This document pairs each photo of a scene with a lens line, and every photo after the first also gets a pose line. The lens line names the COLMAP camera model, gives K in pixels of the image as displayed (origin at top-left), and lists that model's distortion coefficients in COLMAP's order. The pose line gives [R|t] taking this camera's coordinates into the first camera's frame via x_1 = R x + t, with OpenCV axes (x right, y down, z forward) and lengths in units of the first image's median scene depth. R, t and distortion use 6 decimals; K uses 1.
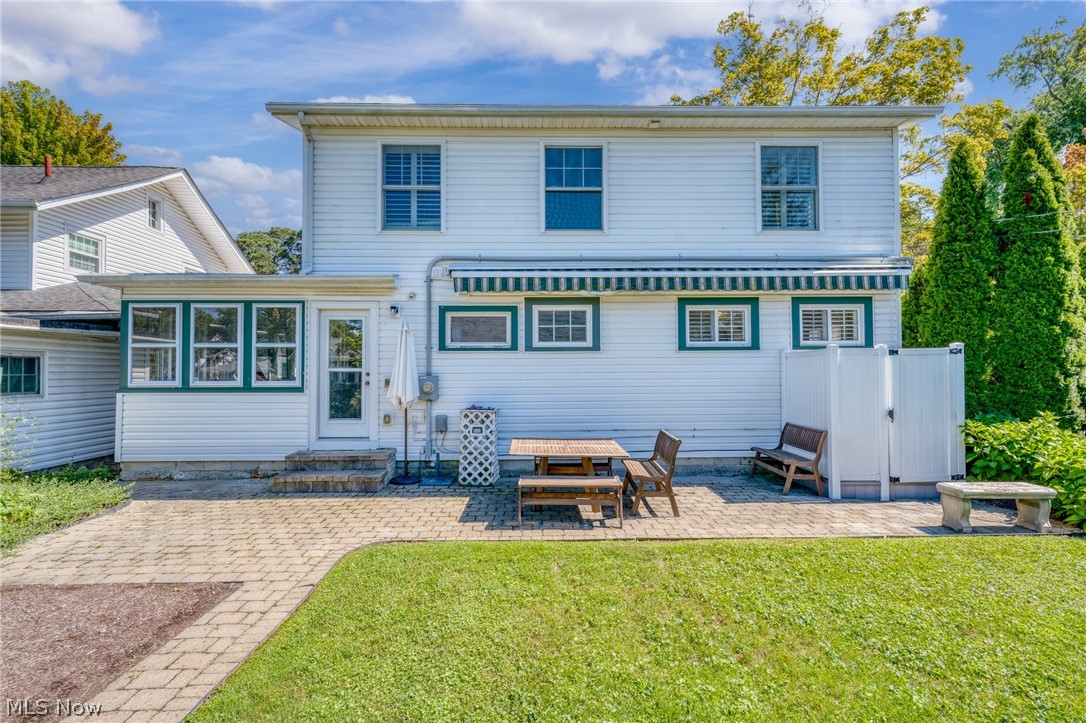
lens RADIAL K [[512.2, 0, 540.9], [0, 512.2, 371.6], [0, 0, 1]] dist [0.002474, -0.000257]
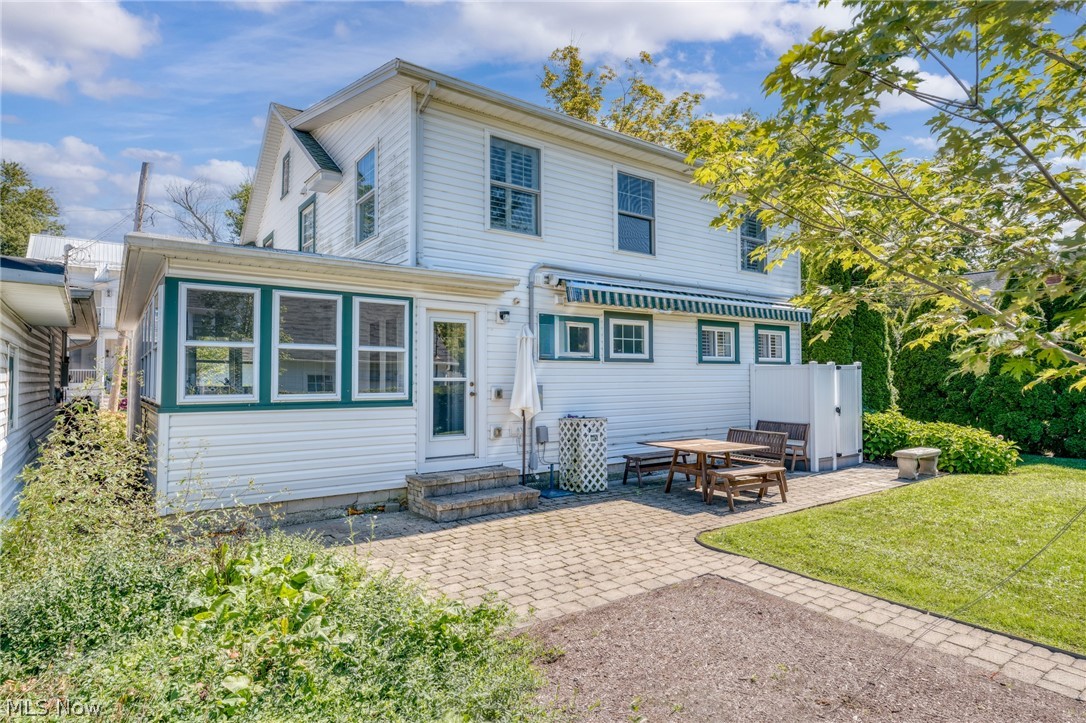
lens RADIAL K [[579.6, 0, 581.1], [0, 579.6, 370.1], [0, 0, 1]] dist [0.029897, 0.000294]
pose [[0.816691, 0.010870, 0.576973, -0.765482], [-0.009042, 0.999941, -0.006040, -0.014755], [-0.577005, -0.000284, 0.816741, 0.052792]]
